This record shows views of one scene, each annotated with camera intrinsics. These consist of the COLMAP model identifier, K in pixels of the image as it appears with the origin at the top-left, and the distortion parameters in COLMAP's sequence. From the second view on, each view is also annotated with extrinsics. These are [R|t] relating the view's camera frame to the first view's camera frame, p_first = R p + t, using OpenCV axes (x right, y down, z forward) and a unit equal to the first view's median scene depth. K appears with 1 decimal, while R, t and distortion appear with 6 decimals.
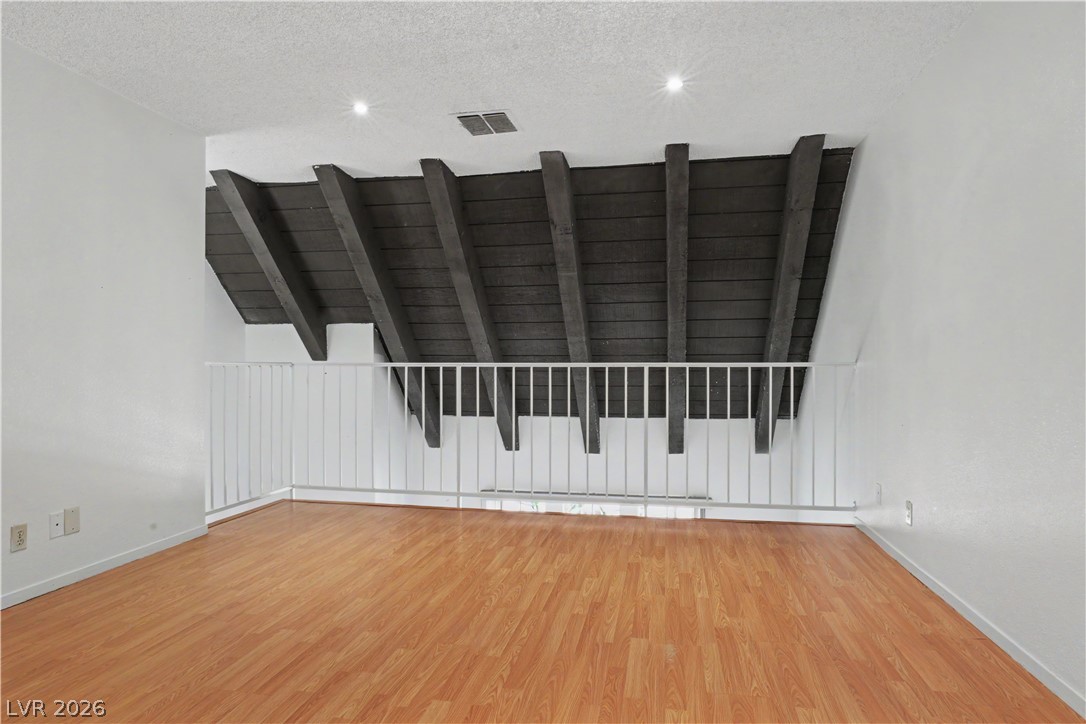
lens RADIAL K [[630.8, 0, 543.0], [0, 630.8, 362.0], [0, 0, 1]] dist [-0.038227, 0.027860]
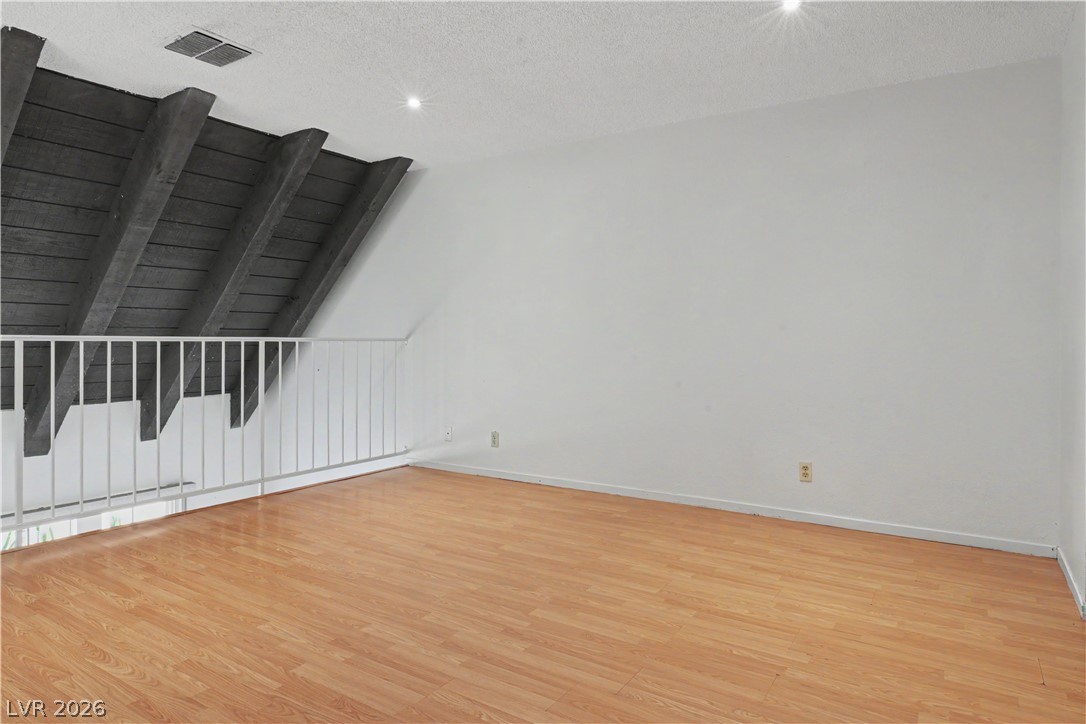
lens RADIAL K [[650.6, 0, 541.5], [0, 650.6, 340.6], [0, 0, 1]] dist [-0.046755, 0.030255]
pose [[0.373371, 0.002930, 0.927678, -0.861047], [-0.009795, 0.999952, 0.000784, 0.002077], [-0.927630, -0.009380, 0.373382, 0.326313]]
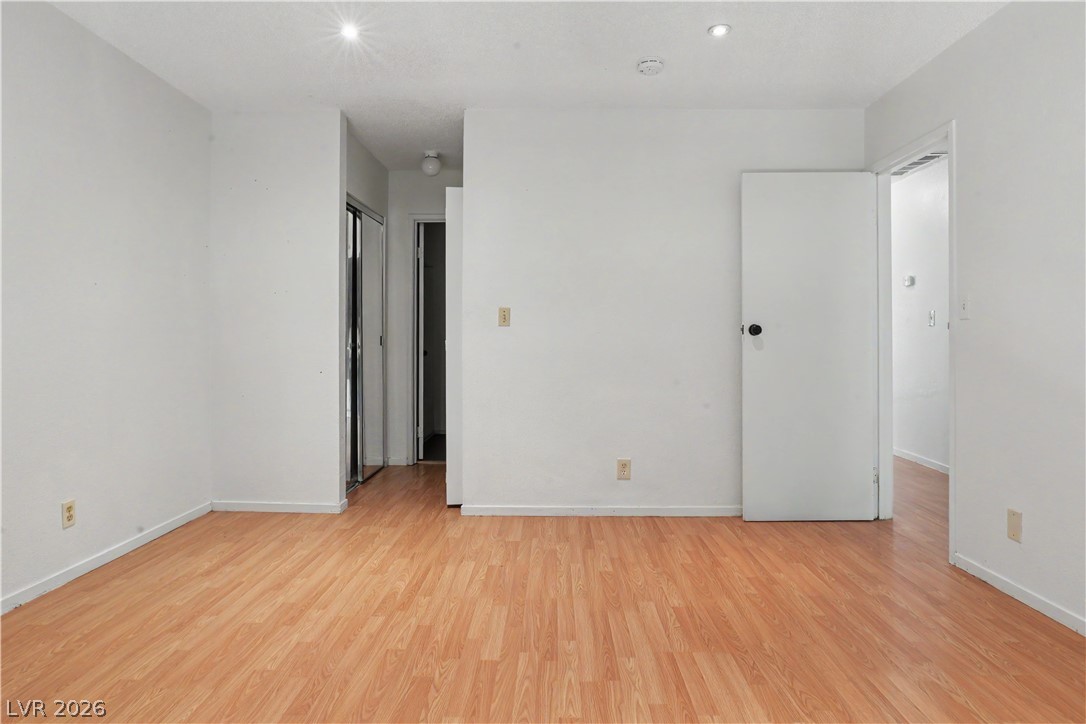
lens RADIAL K [[650.6, 0, 541.5], [0, 650.6, 340.6], [0, 0, 1]] dist [-0.046755, 0.030255]
pose [[-0.985819, 0.001288, -0.167810, -0.041414], [0.001260, 0.999999, 0.000276, 0.000909], [0.167810, 0.000061, -0.985819, 1.335165]]
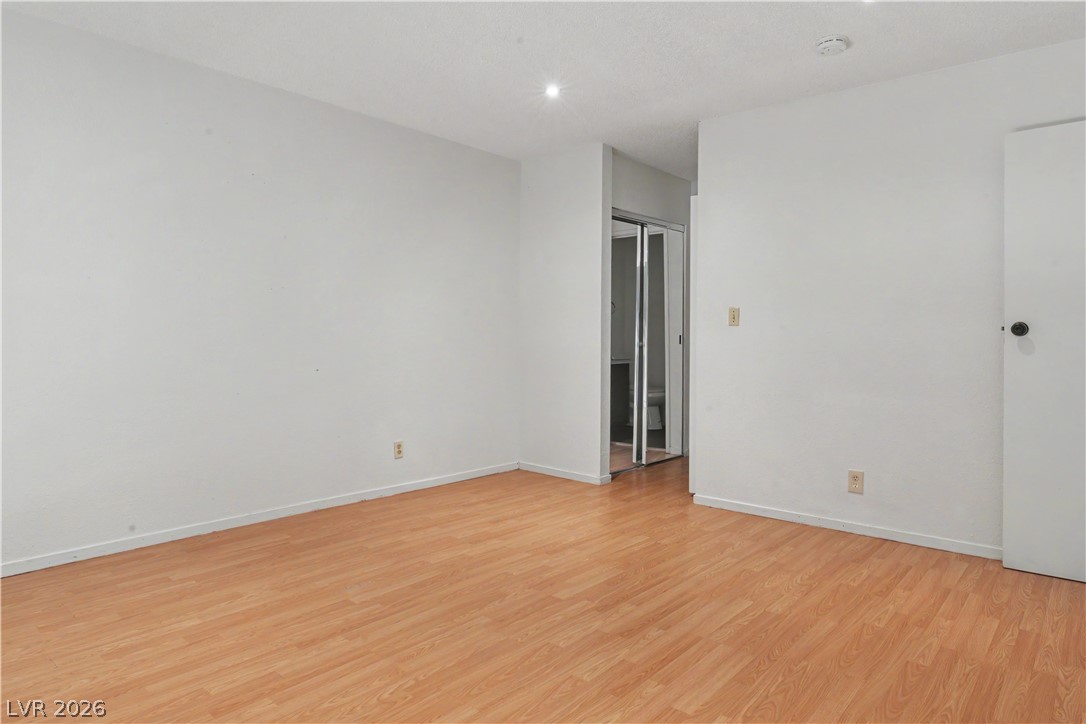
lens RADIAL K [[659.5, 0, 538.1], [0, 659.5, 330.7], [0, 0, 1]] dist [-0.024686, 0.001123]
pose [[-0.861752, -0.002125, 0.507325, -0.523438], [-0.009125, 0.999894, -0.011311, 0.001306], [-0.507248, -0.014377, -0.861680, 1.411513]]
